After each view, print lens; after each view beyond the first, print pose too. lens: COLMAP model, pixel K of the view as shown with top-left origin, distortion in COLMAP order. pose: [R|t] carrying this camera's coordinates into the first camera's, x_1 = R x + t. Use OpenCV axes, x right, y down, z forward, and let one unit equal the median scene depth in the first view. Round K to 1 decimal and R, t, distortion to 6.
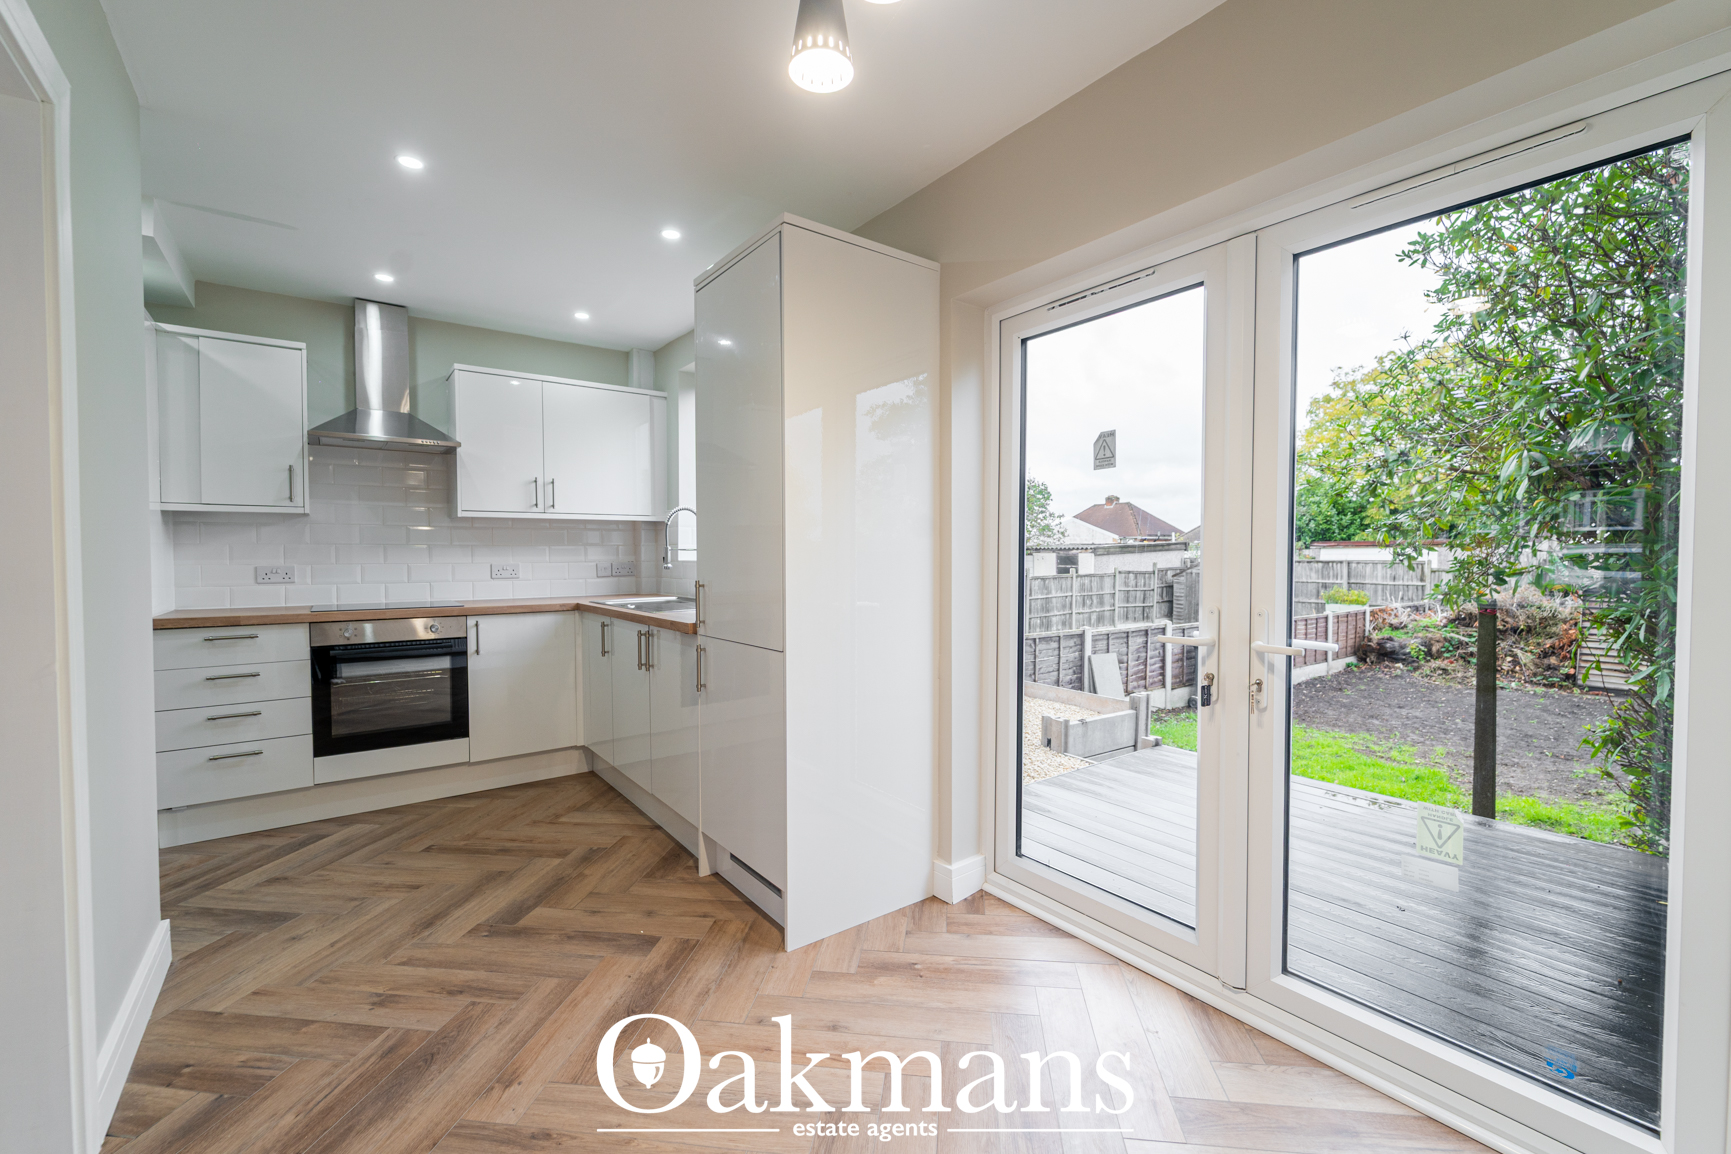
lens RADIAL K [[714.9, 0, 869.3], [0, 714.9, 572.2], [0, 0, 1]] dist [0.003843, -0.002926]
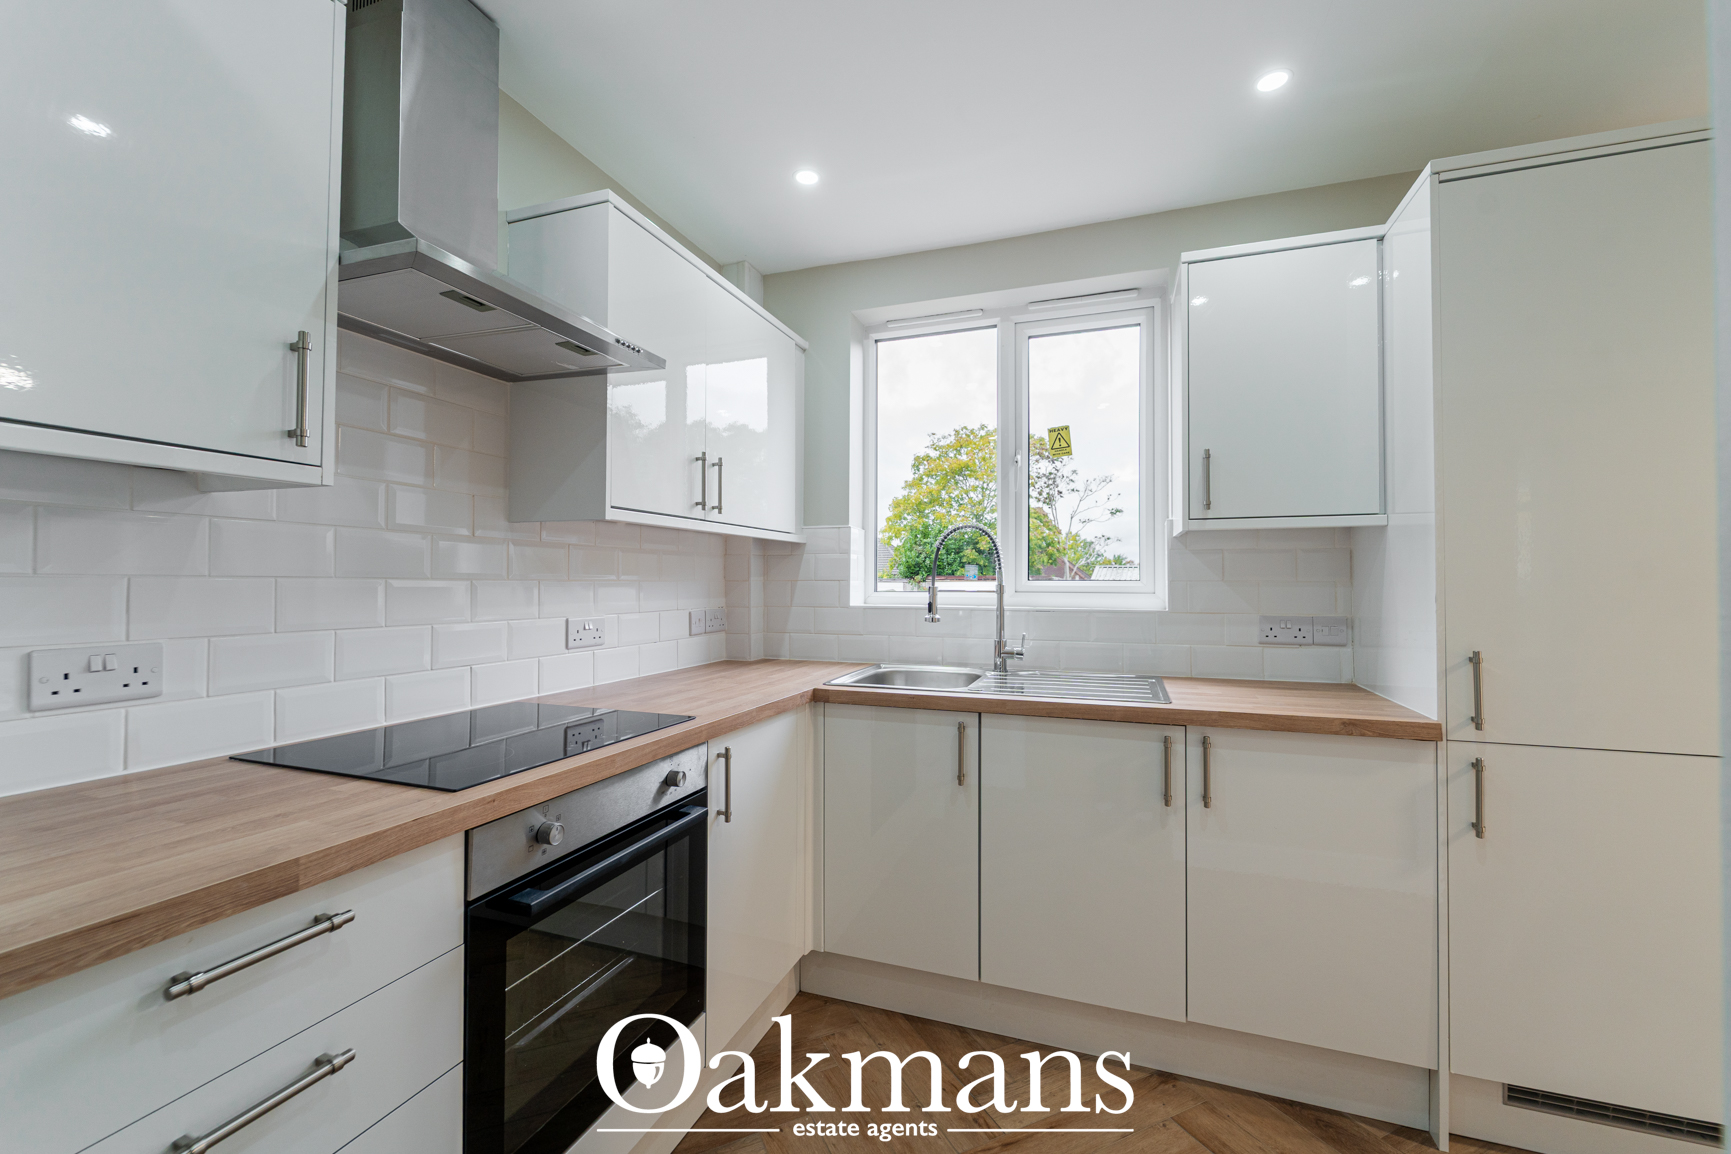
lens RADIAL K [[702.1, 0, 867.9], [0, 702.1, 573.0], [0, 0, 1]] dist [0.005252, -0.003108]
pose [[0.836696, 0.013563, 0.547499, -0.705883], [0.008812, 0.999230, -0.038220, -0.025658], [-0.547596, 0.036803, 0.835933, 0.555539]]
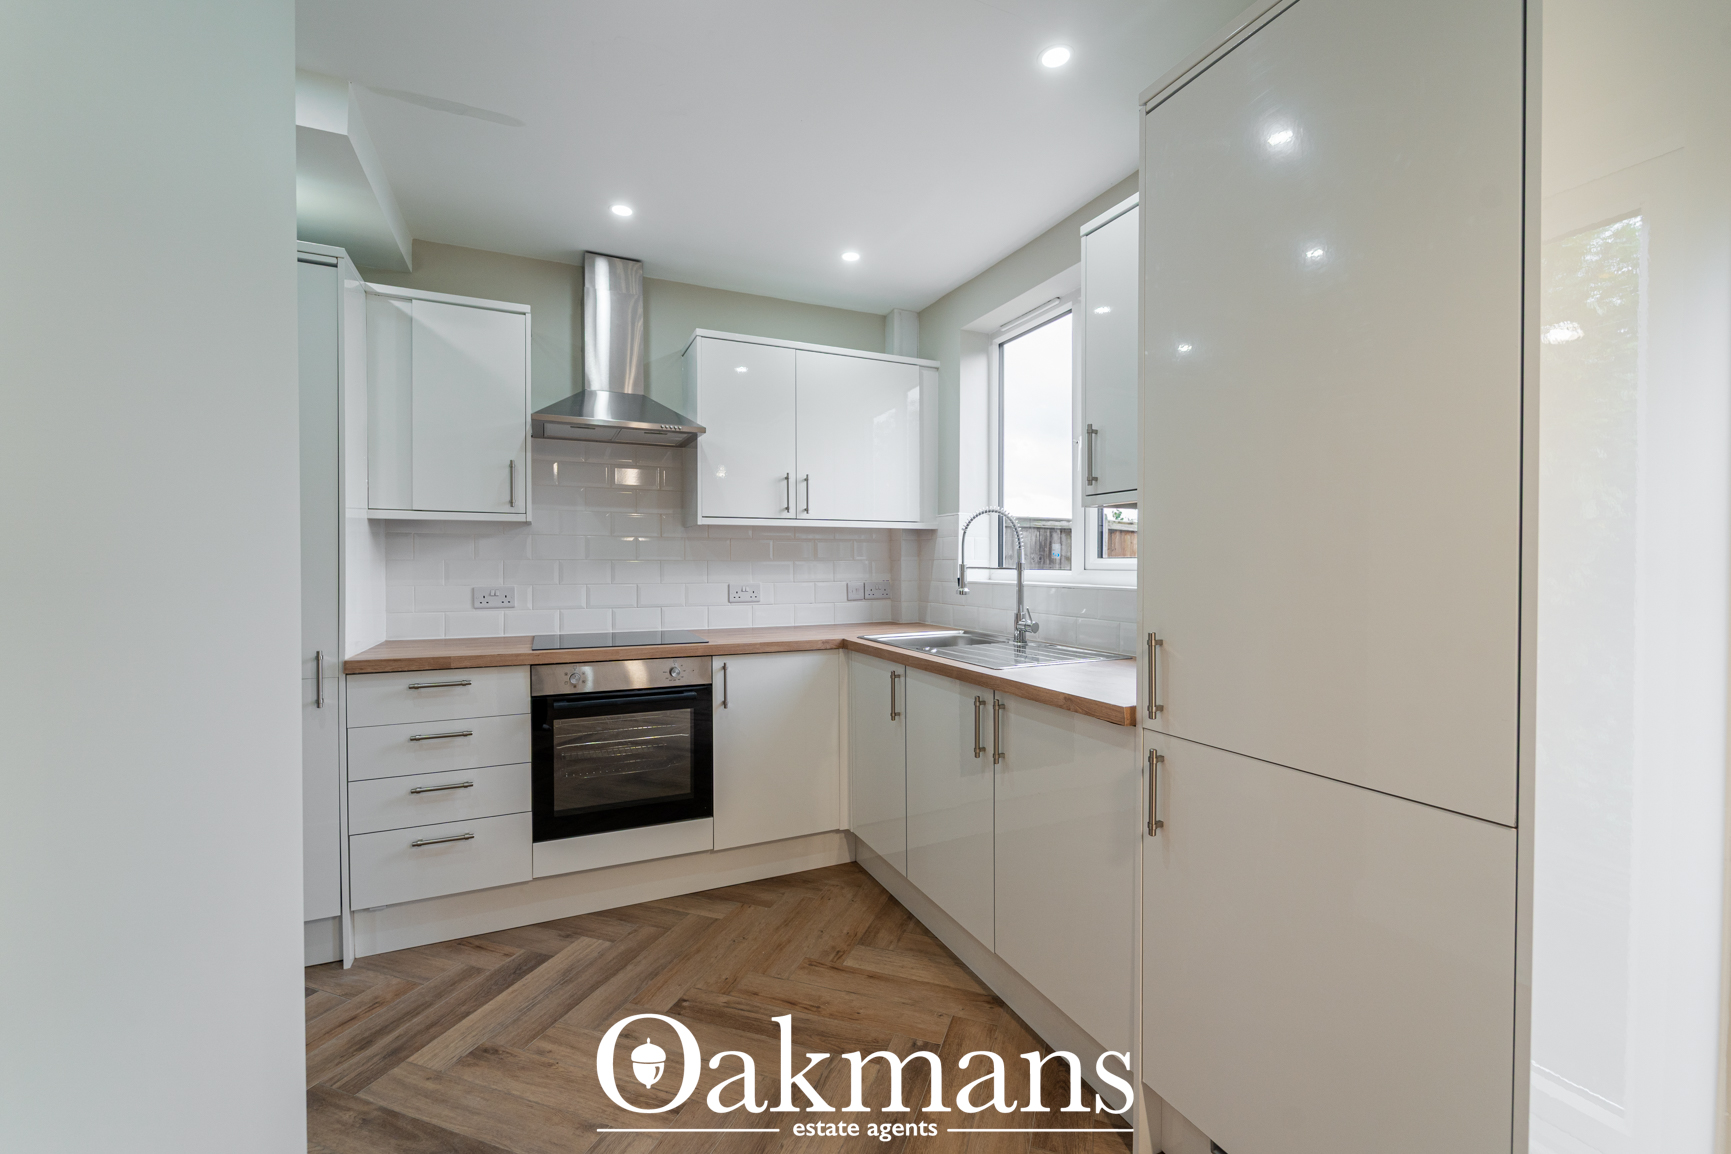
lens RADIAL K [[705.9, 0, 866.7], [0, 705.9, 573.8], [0, 0, 1]] dist [0.001218, -0.000215]
pose [[0.976957, 0.006083, -0.213347, -0.240244], [-0.008349, 0.999918, -0.009720, -0.018879], [0.213271, 0.011277, 0.976928, 0.300835]]
